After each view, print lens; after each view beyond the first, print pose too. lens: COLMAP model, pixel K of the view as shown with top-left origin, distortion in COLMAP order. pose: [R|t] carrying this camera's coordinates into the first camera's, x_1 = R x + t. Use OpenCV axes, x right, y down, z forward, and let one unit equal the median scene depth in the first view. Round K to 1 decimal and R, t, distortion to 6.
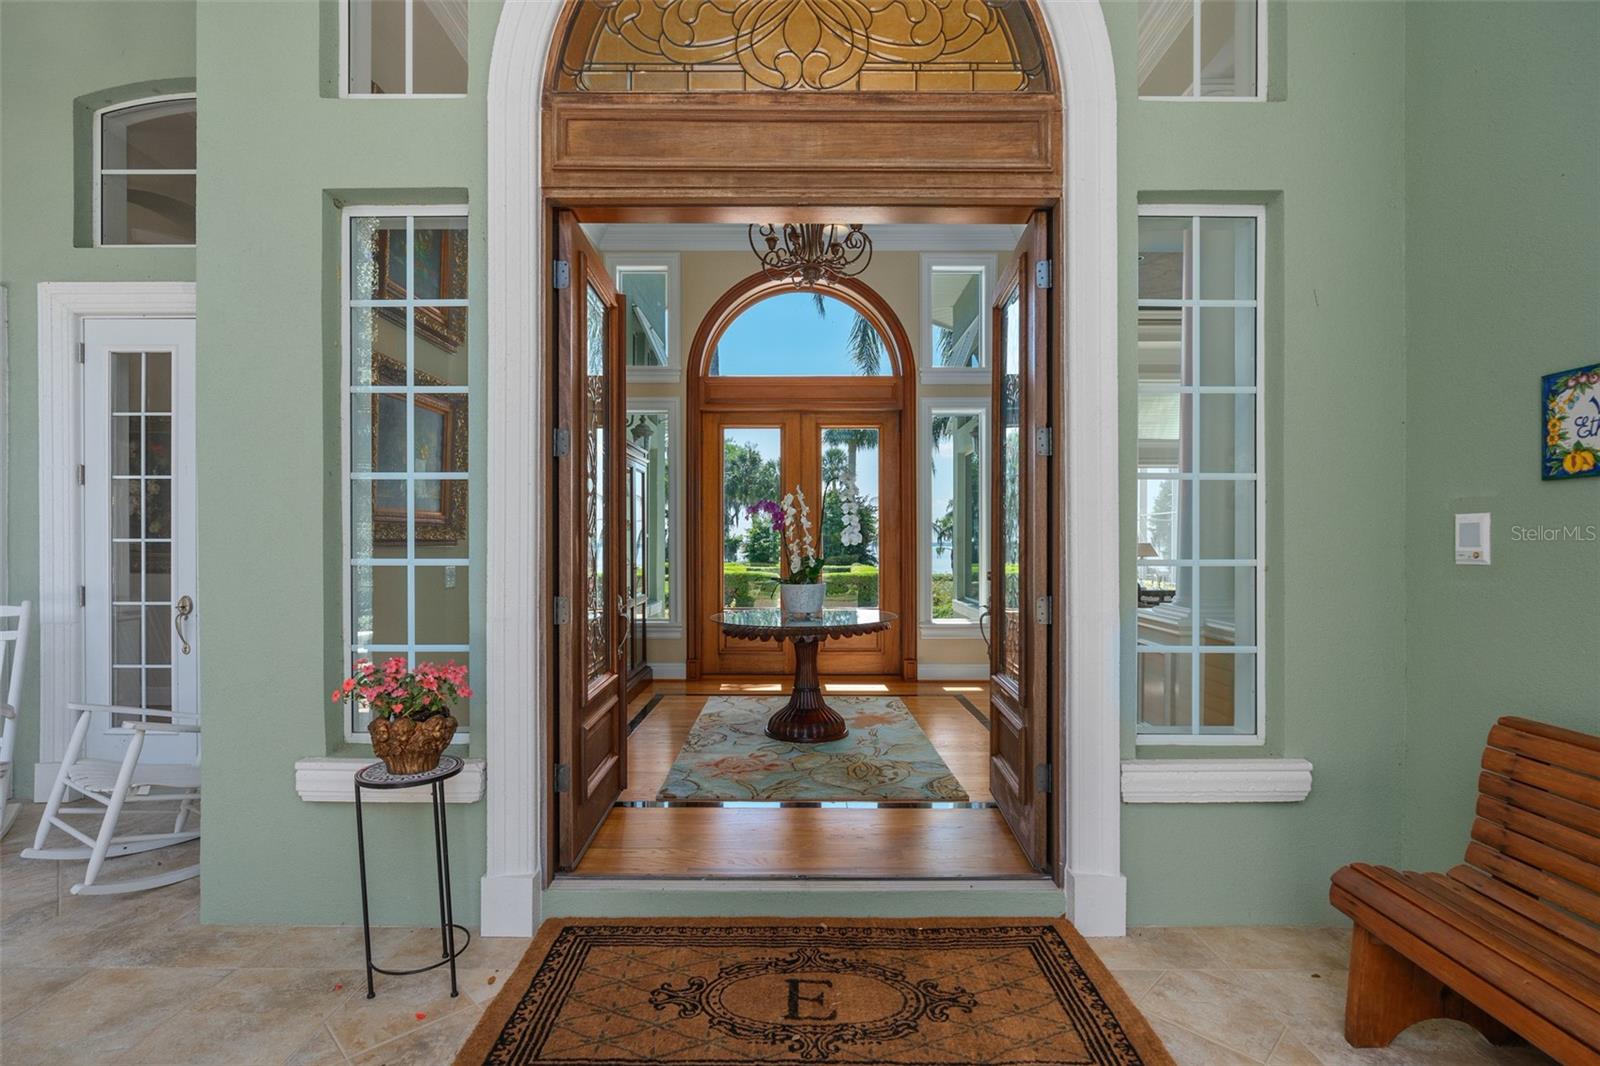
lens RADIAL K [[768.0, 0, 793.2], [0, 768.0, 547.2], [0, 0, 1]] dist [-0.001727, 0.000867]
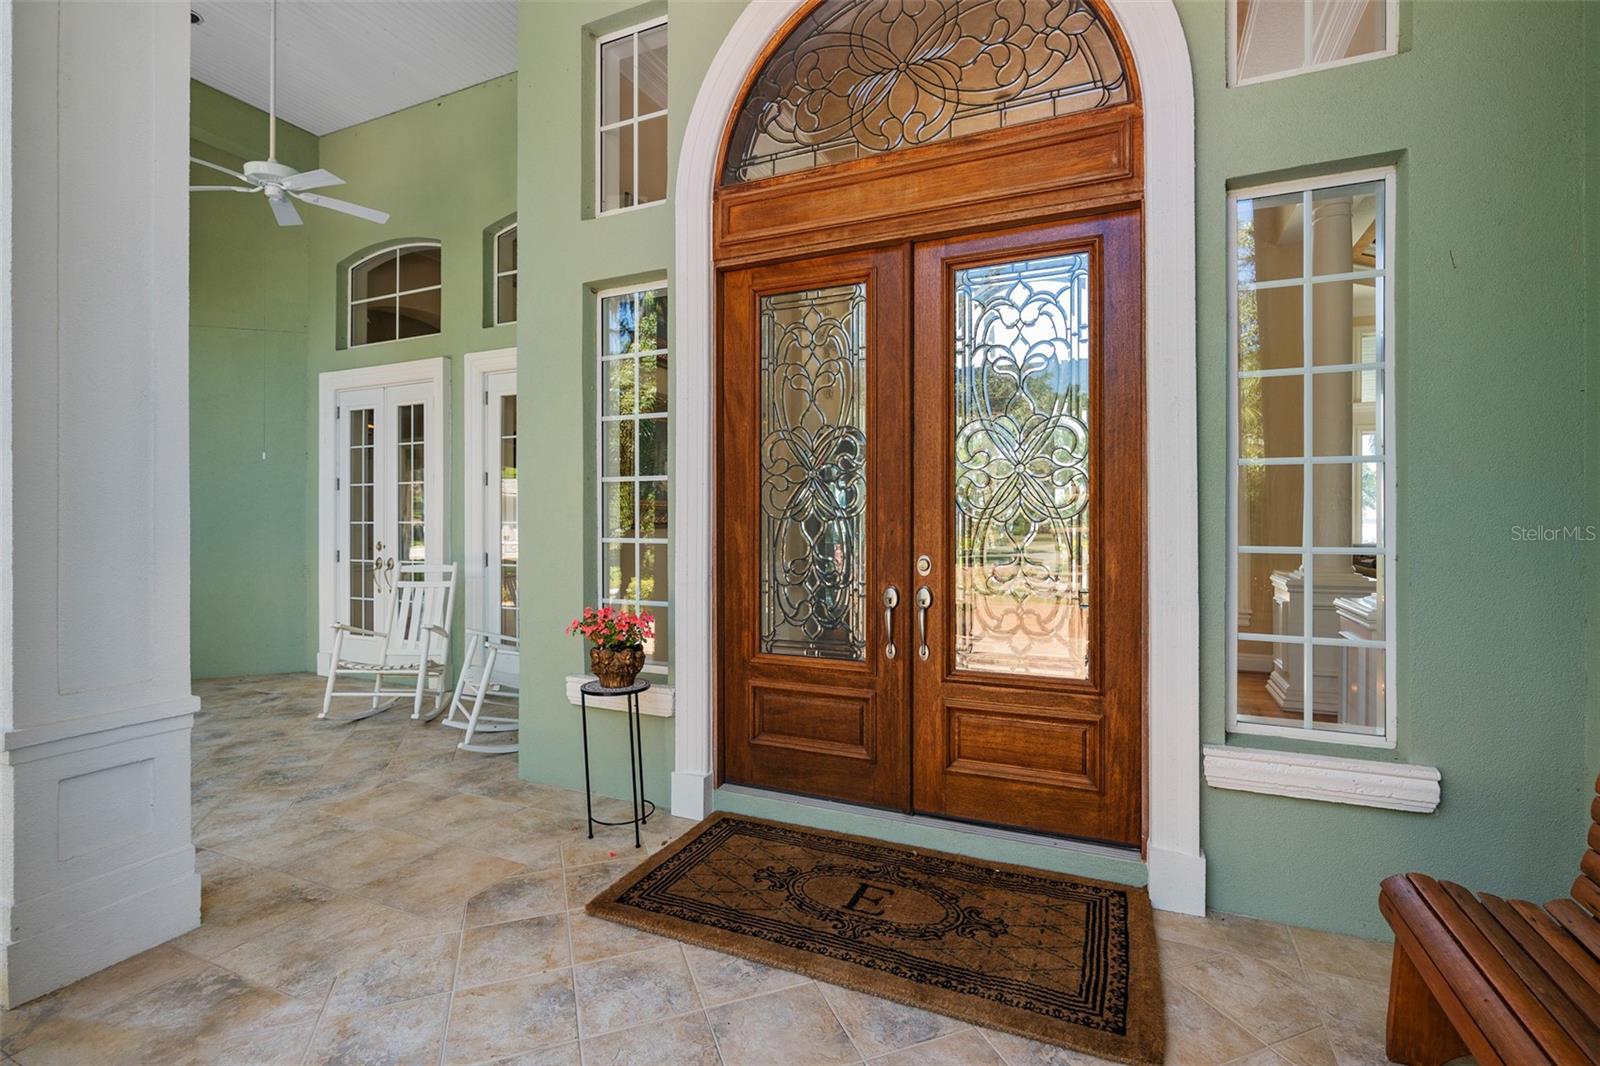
lens RADIAL K [[727.3, 0, 779.8], [0, 727.3, 522.2], [0, 0, 1]] dist [-0.001856, 0.000822]
pose [[0.911821, 0.000178, -0.410587, 0.308451], [-0.001216, 0.999997, -0.002266, -0.012614], [0.410585, 0.002565, 0.911819, -0.106430]]
